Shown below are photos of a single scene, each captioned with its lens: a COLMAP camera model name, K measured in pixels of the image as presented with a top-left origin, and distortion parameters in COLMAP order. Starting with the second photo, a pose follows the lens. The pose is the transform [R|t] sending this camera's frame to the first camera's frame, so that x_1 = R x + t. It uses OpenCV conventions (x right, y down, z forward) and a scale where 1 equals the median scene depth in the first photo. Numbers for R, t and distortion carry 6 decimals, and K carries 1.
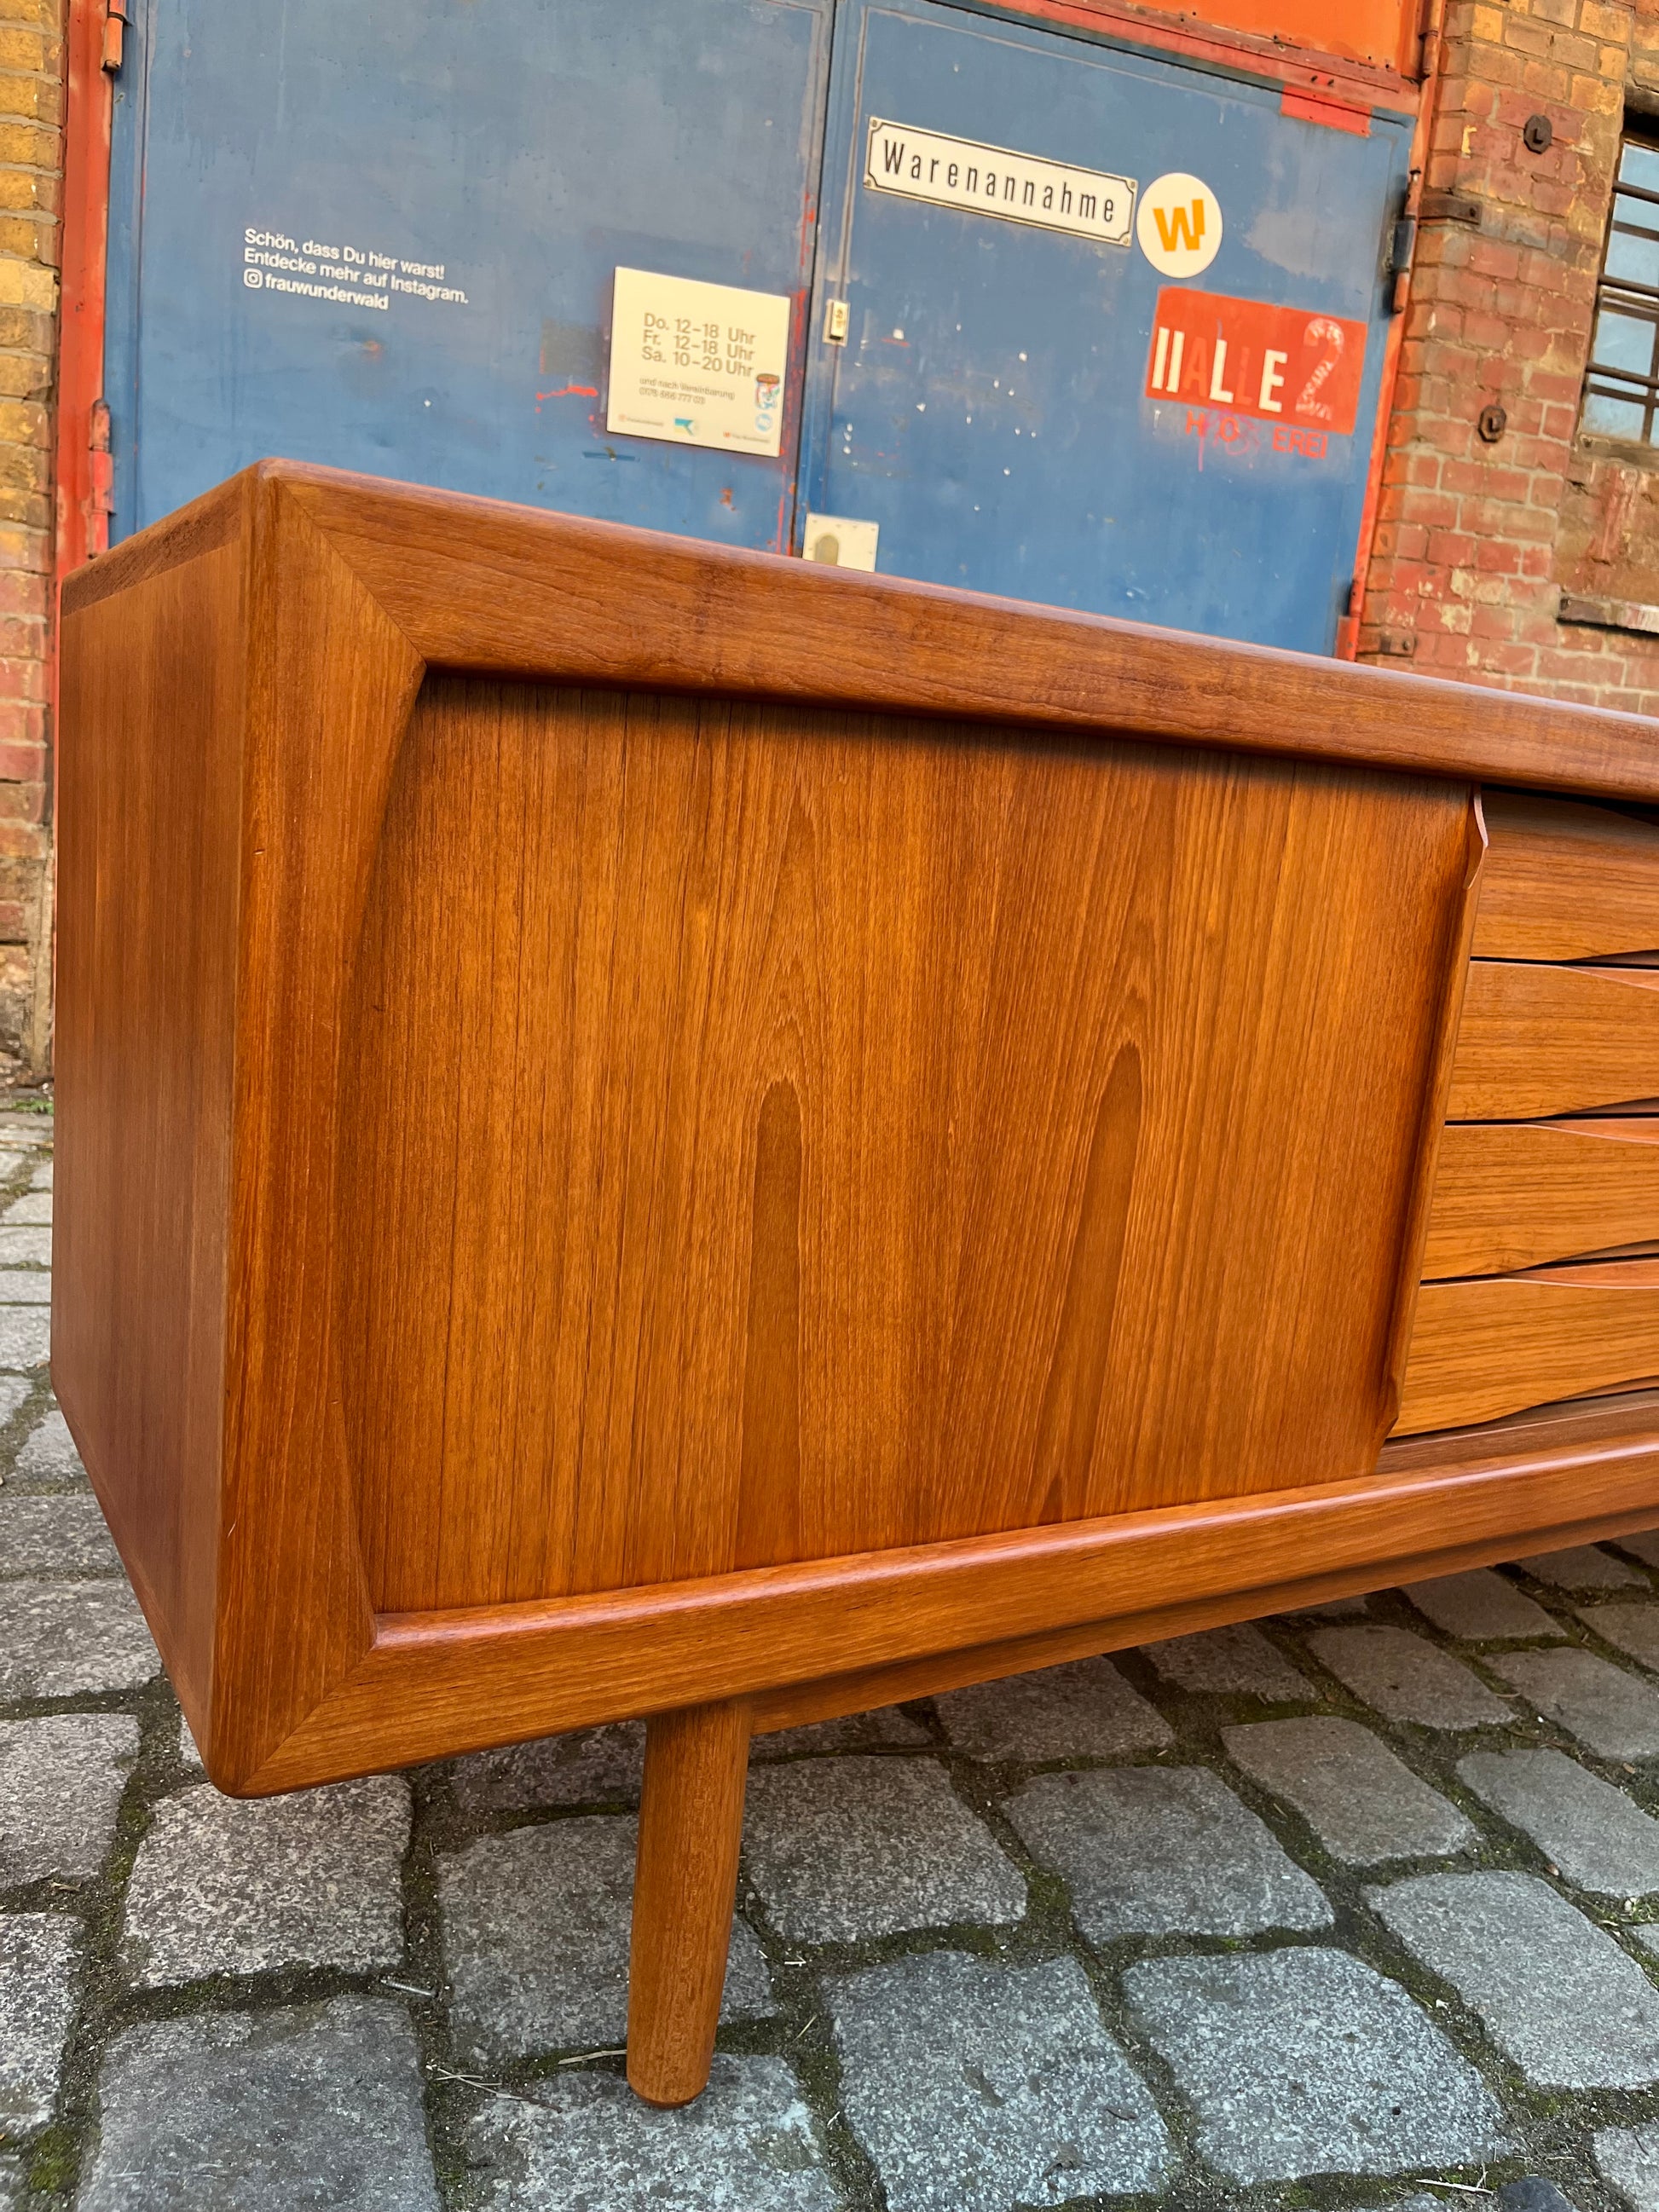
lens RADIAL K [[1668.1, 0, 823.8], [0, 1668.1, 1115.7], [0, 0, 1]] dist [0.092086, -0.132502]
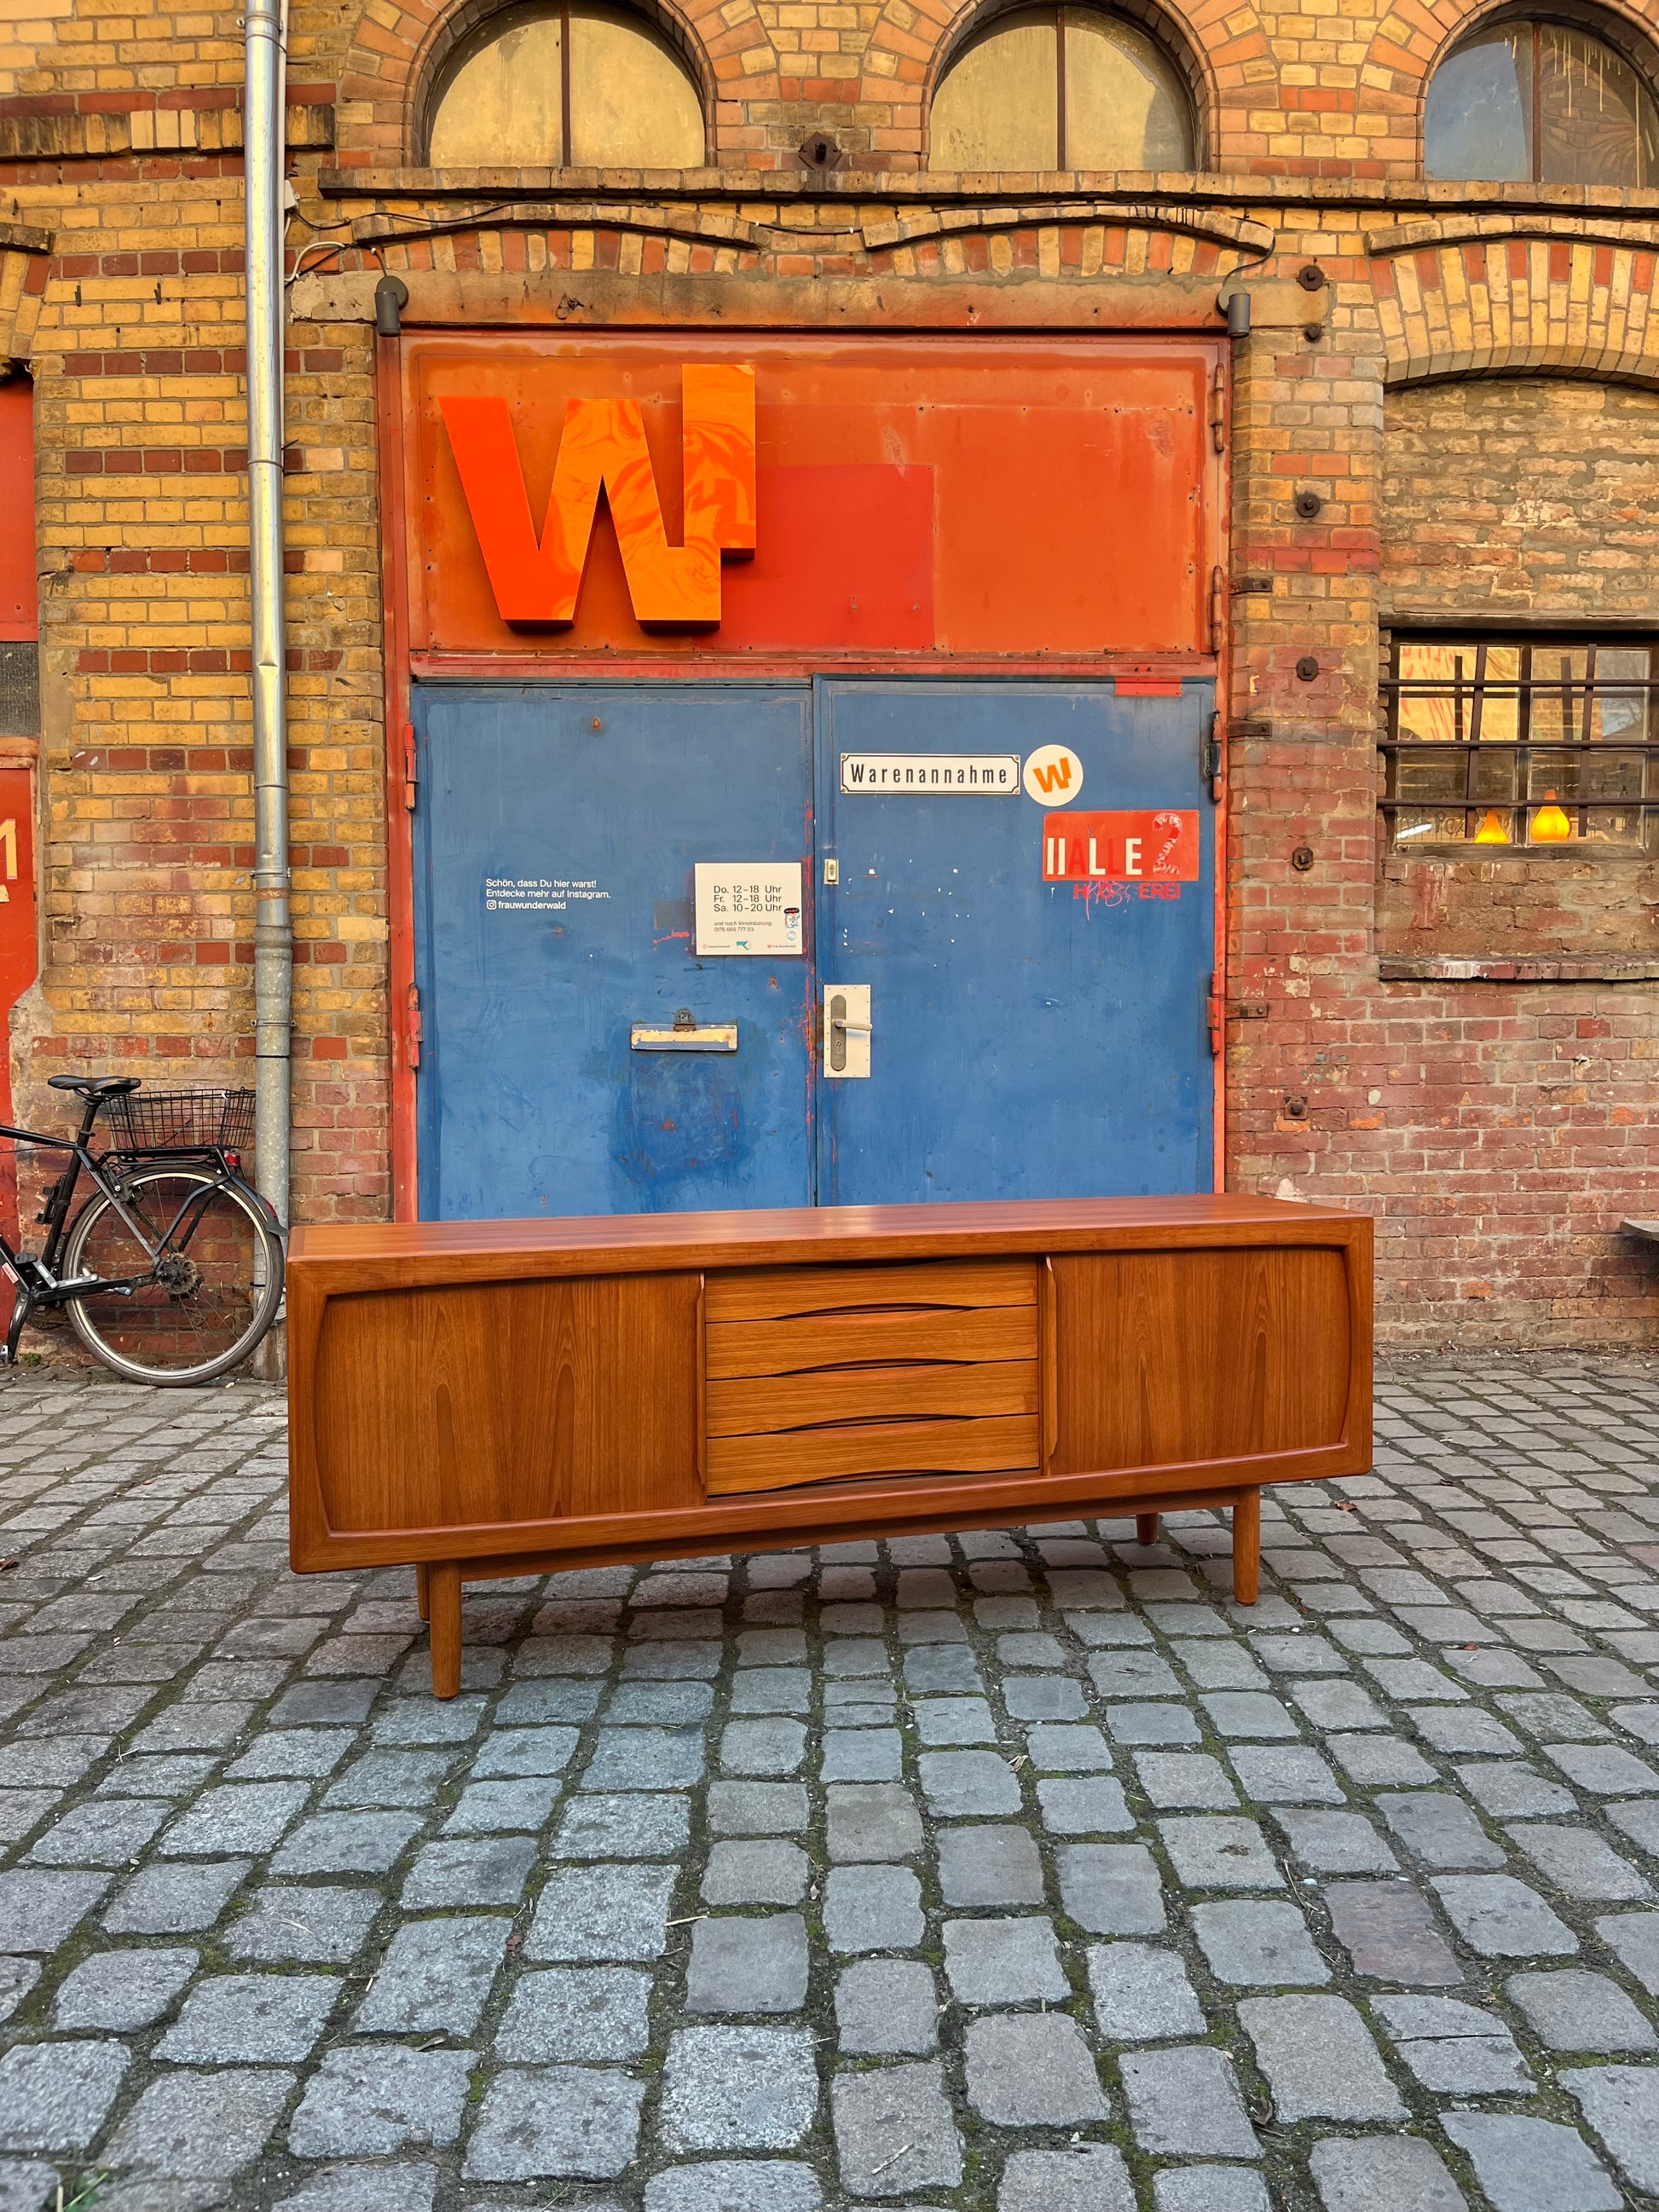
lens RADIAL K [[1658.2, 0, 835.0], [0, 1658.2, 1112.7], [0, 0, 1]] dist [0.053410, -0.062421]
pose [[0.967401, -0.084901, -0.238593, 1.179219], [0.051492, 0.988392, -0.142931, -0.028981], [0.247958, 0.125986, 0.960544, -1.609627]]
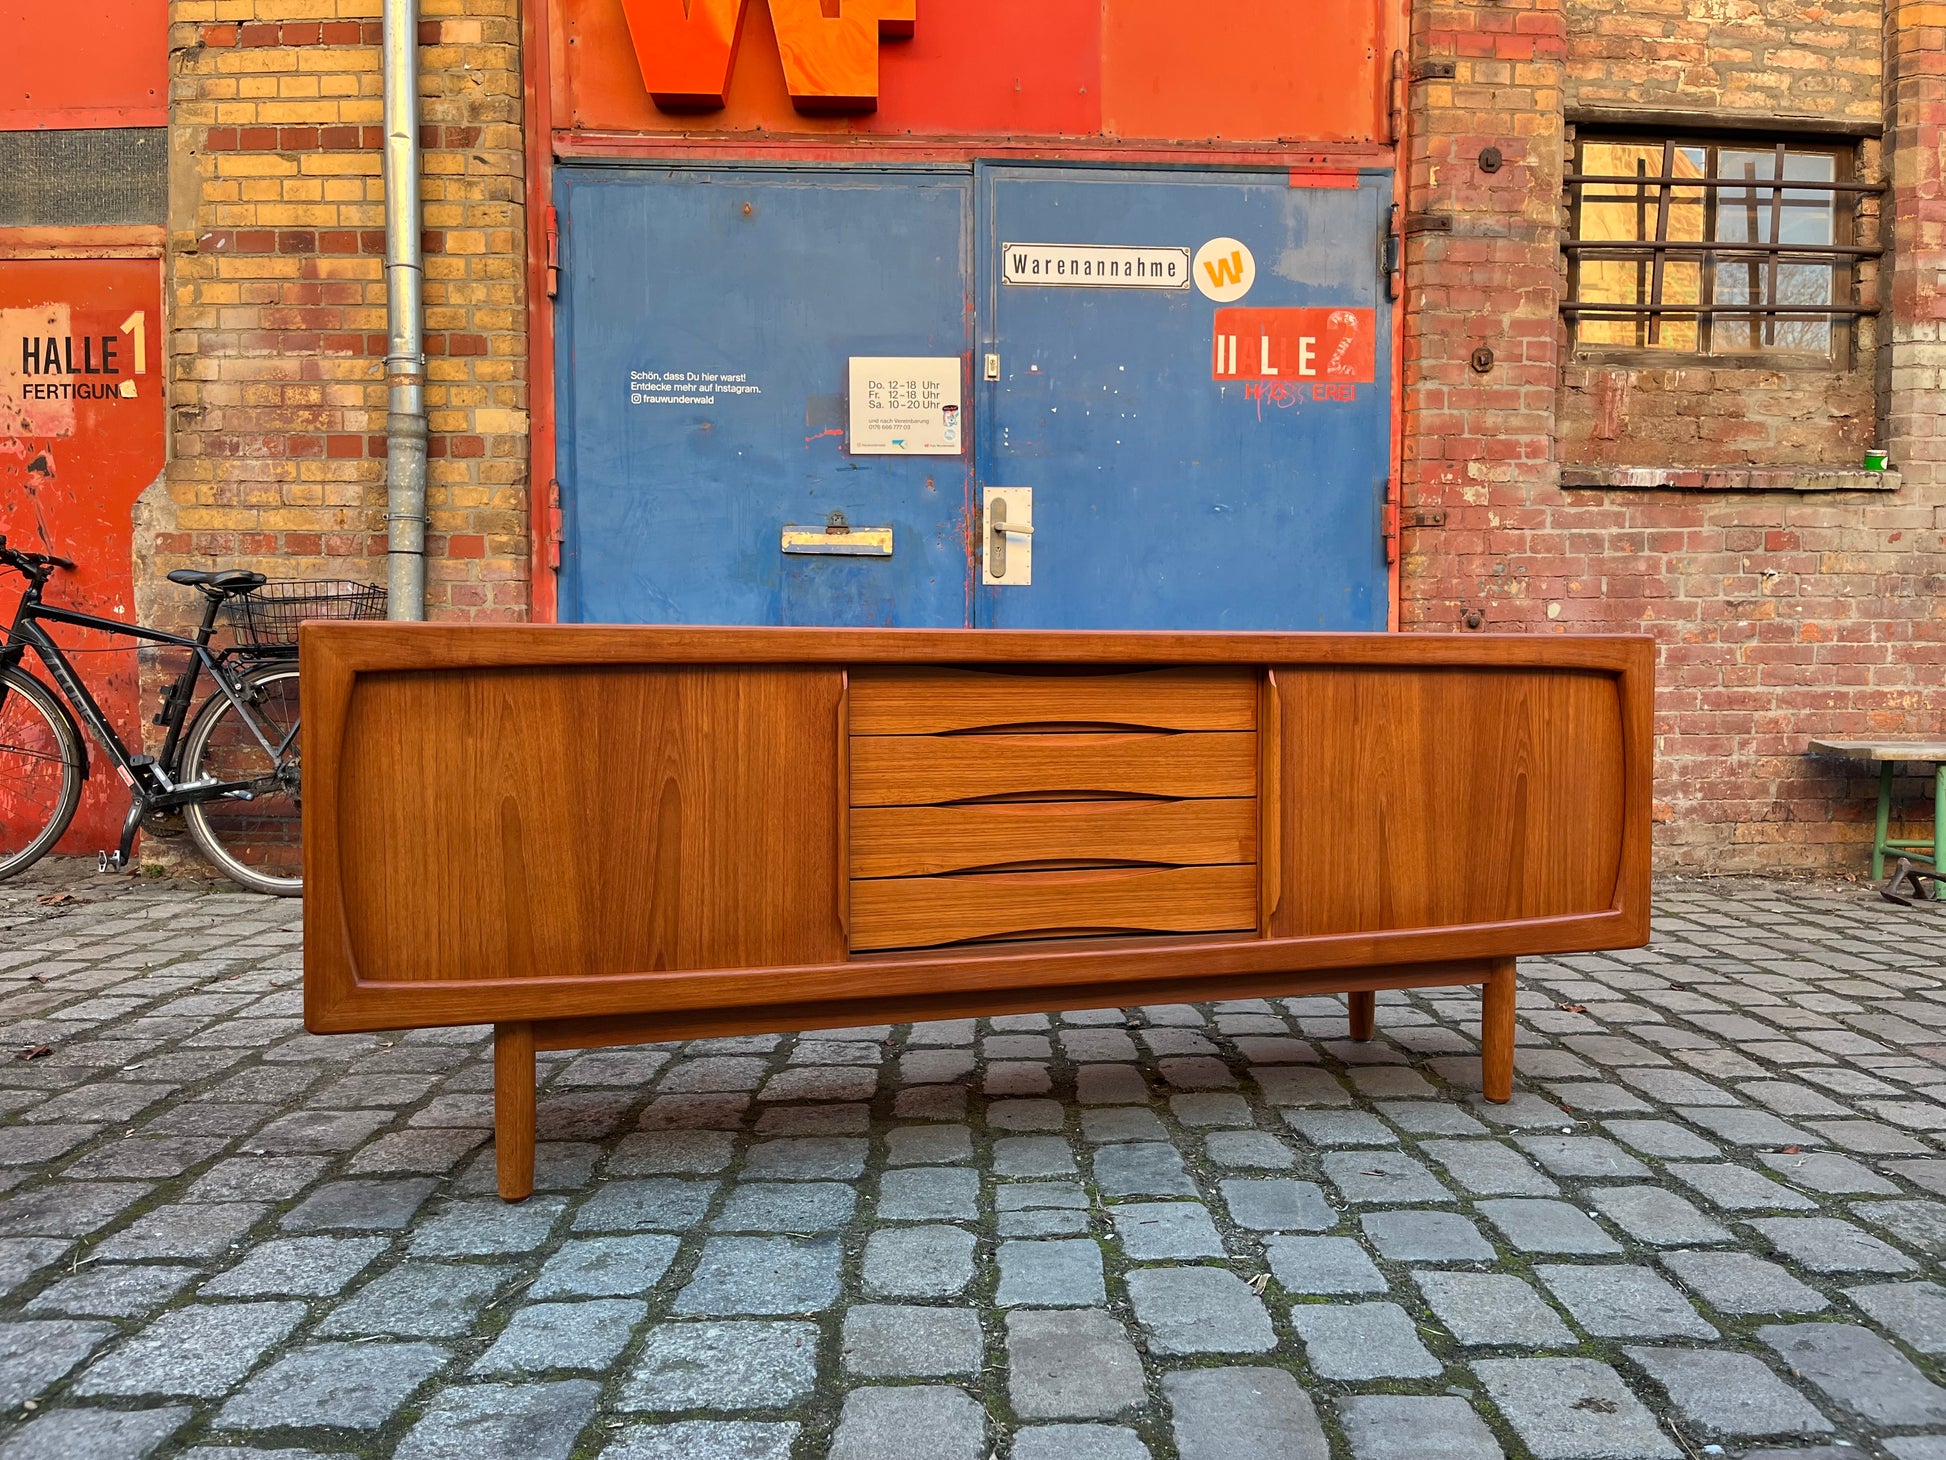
lens RADIAL K [[1461.7, 0, 980.6], [0, 1461.7, 732.0], [0, 0, 1]] dist [0.055630, -0.064701]
pose [[0.968064, -0.078668, -0.238040, 0.927257], [0.045210, 0.988705, -0.142892, 0.181387], [0.246593, 0.127566, 0.960687, -0.830247]]
